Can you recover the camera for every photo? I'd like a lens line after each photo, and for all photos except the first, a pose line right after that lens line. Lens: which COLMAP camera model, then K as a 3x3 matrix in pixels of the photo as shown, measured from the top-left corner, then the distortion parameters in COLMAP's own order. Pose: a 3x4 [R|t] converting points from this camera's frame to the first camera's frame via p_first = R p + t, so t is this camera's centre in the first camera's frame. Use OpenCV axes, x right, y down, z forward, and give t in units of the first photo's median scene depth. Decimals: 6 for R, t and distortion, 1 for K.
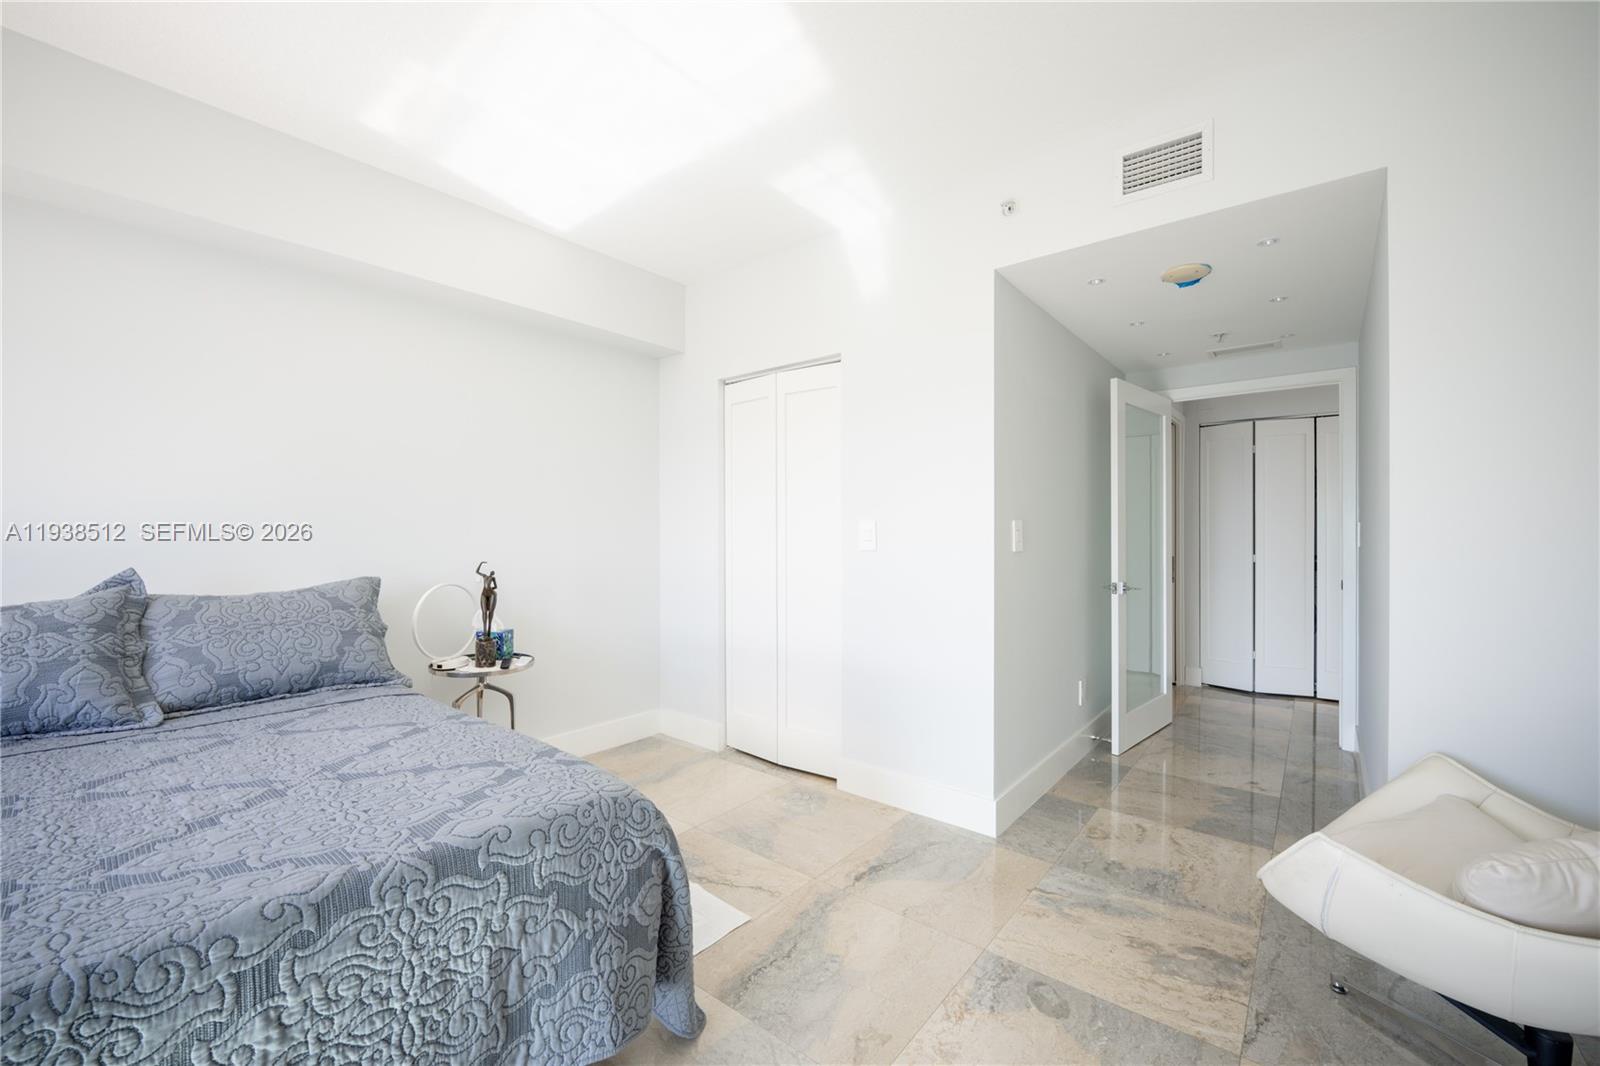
lens RADIAL K [[643.5, 0, 806.9], [0, 643.5, 536.2], [0, 0, 1]] dist [-0.014517, 0.000086]
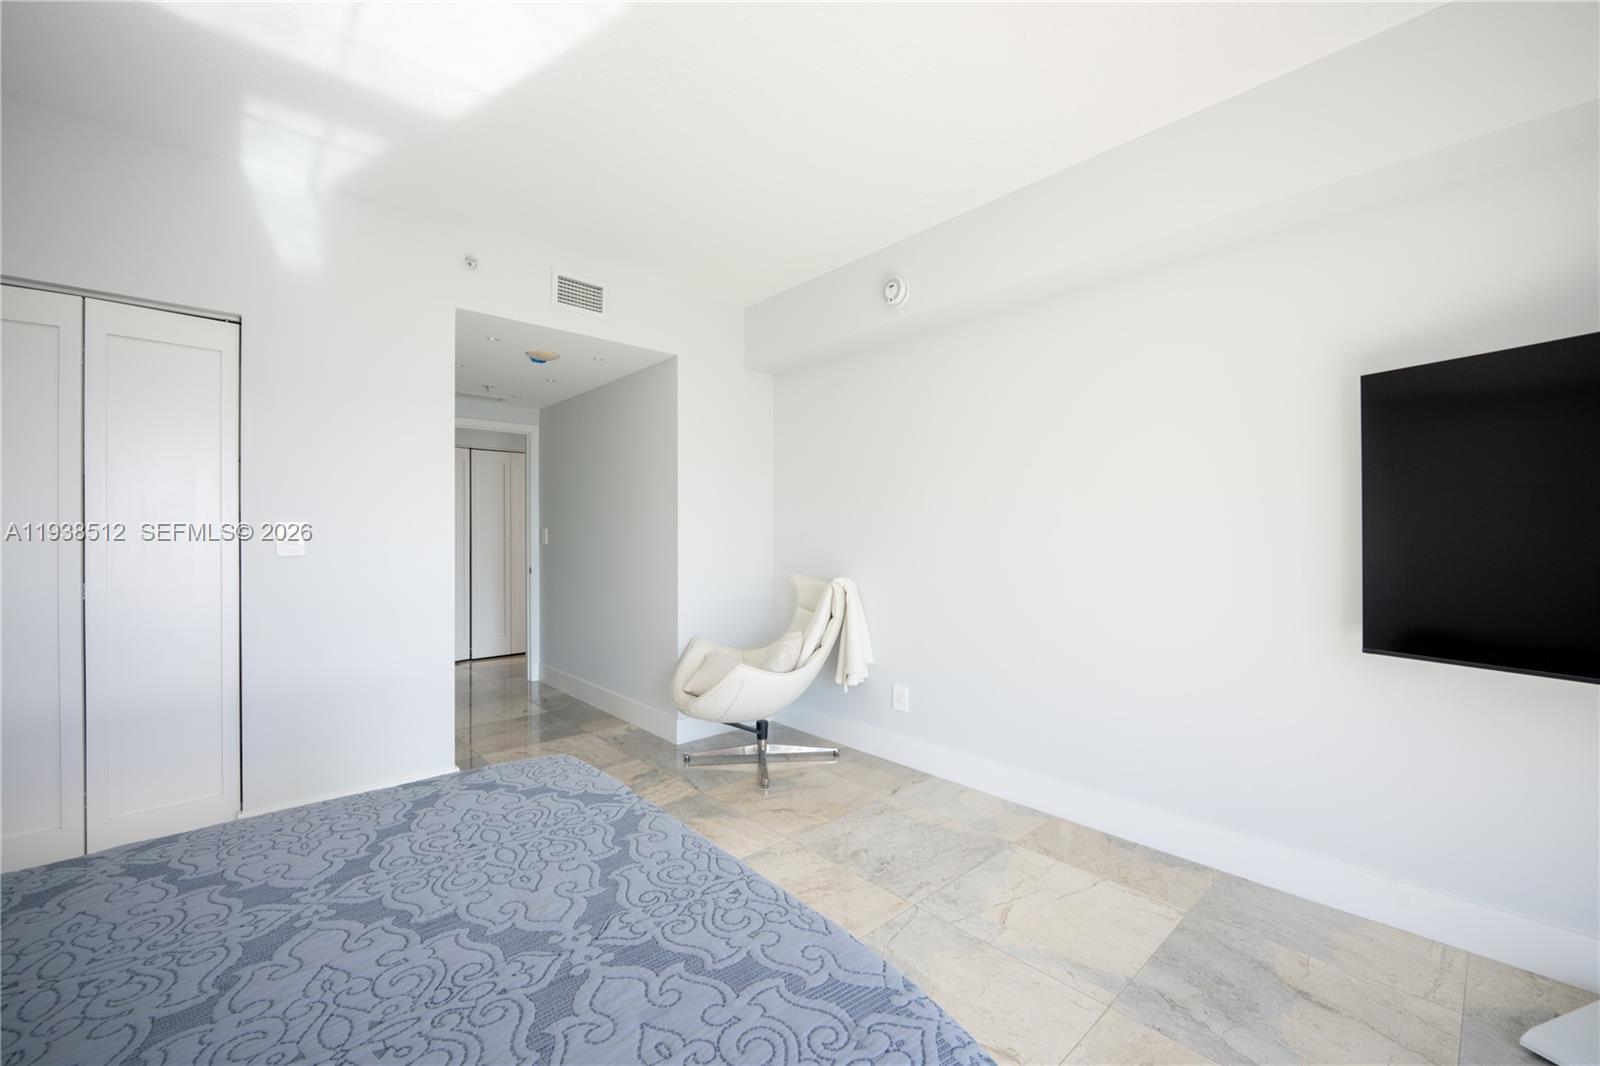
lens RADIAL K [[643.5, 0, 798.8], [0, 643.5, 534.0], [0, 0, 1]] dist [-0.014517, 0.000086]
pose [[0.154496, 0.001147, 0.987993, -1.345057], [0.004897, 0.999986, -0.001927, -0.005562], [-0.987981, 0.005136, 0.154488, 0.377500]]
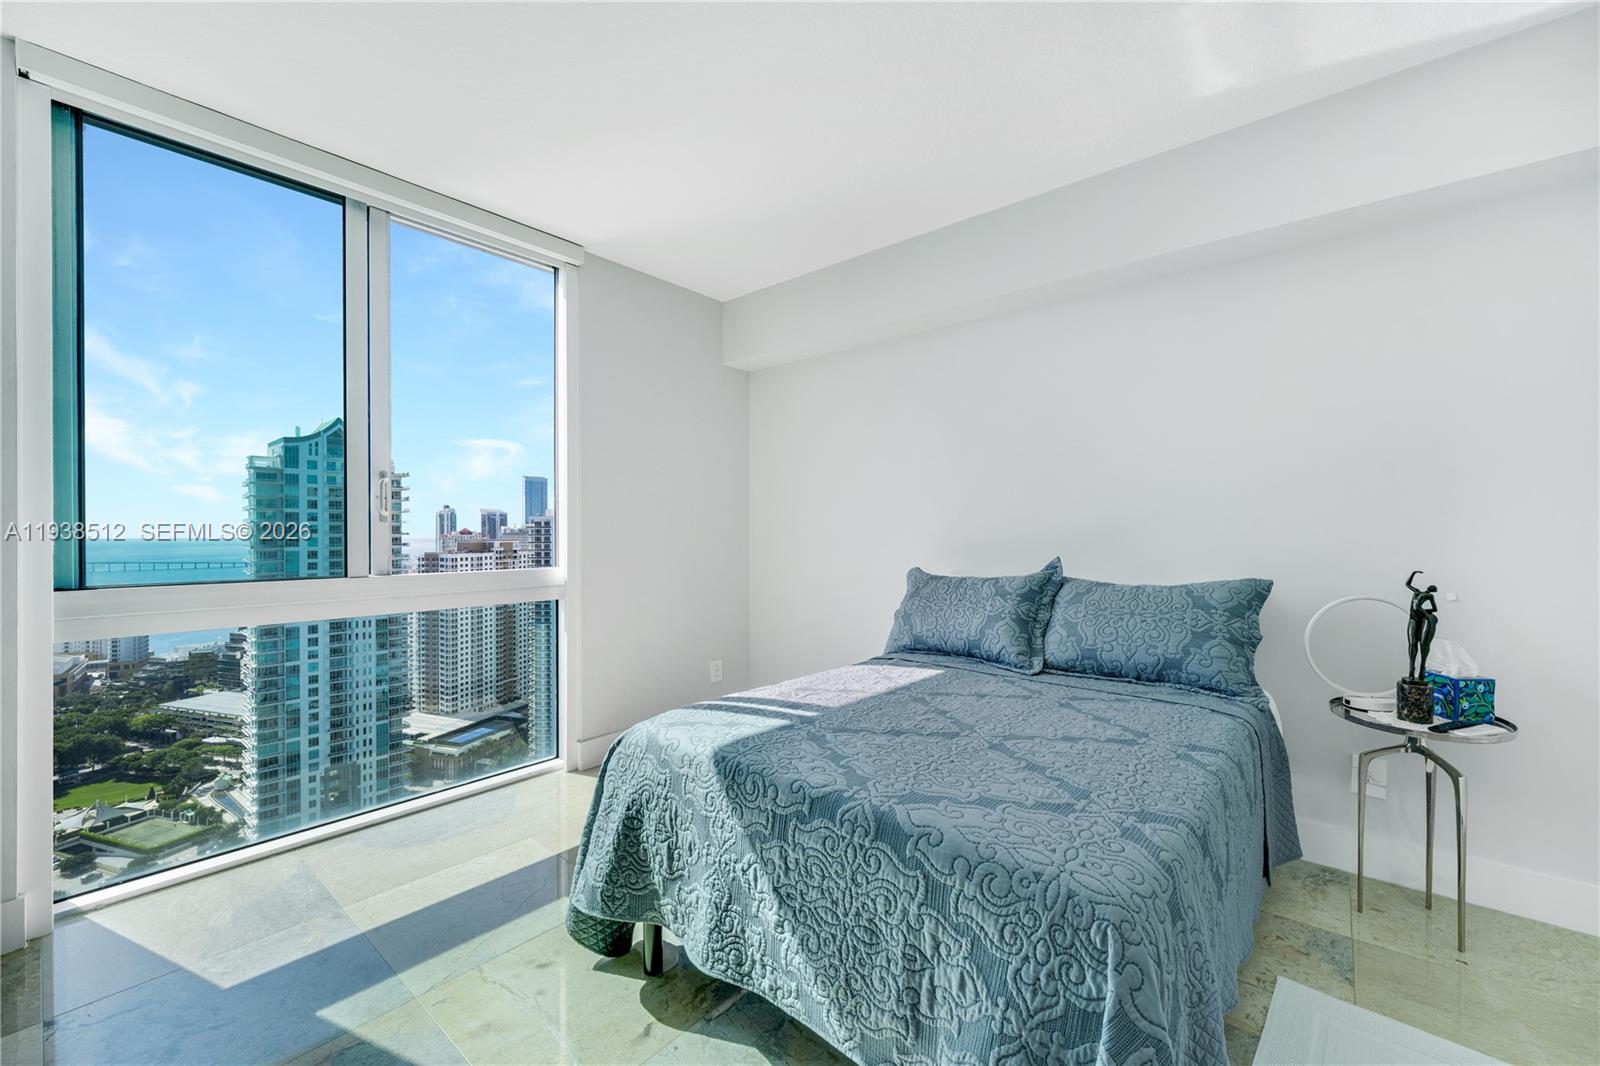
lens RADIAL K [[643.5, 0, 796.8], [0, 643.5, 529.6], [0, 0, 1]] dist [-0.014517, 0.000086]
pose [[-0.031130, -0.003245, -0.999510, 0.420440], [-0.004013, 0.999987, -0.003121, -0.000981], [0.999507, 0.003914, -0.031142, 0.675542]]
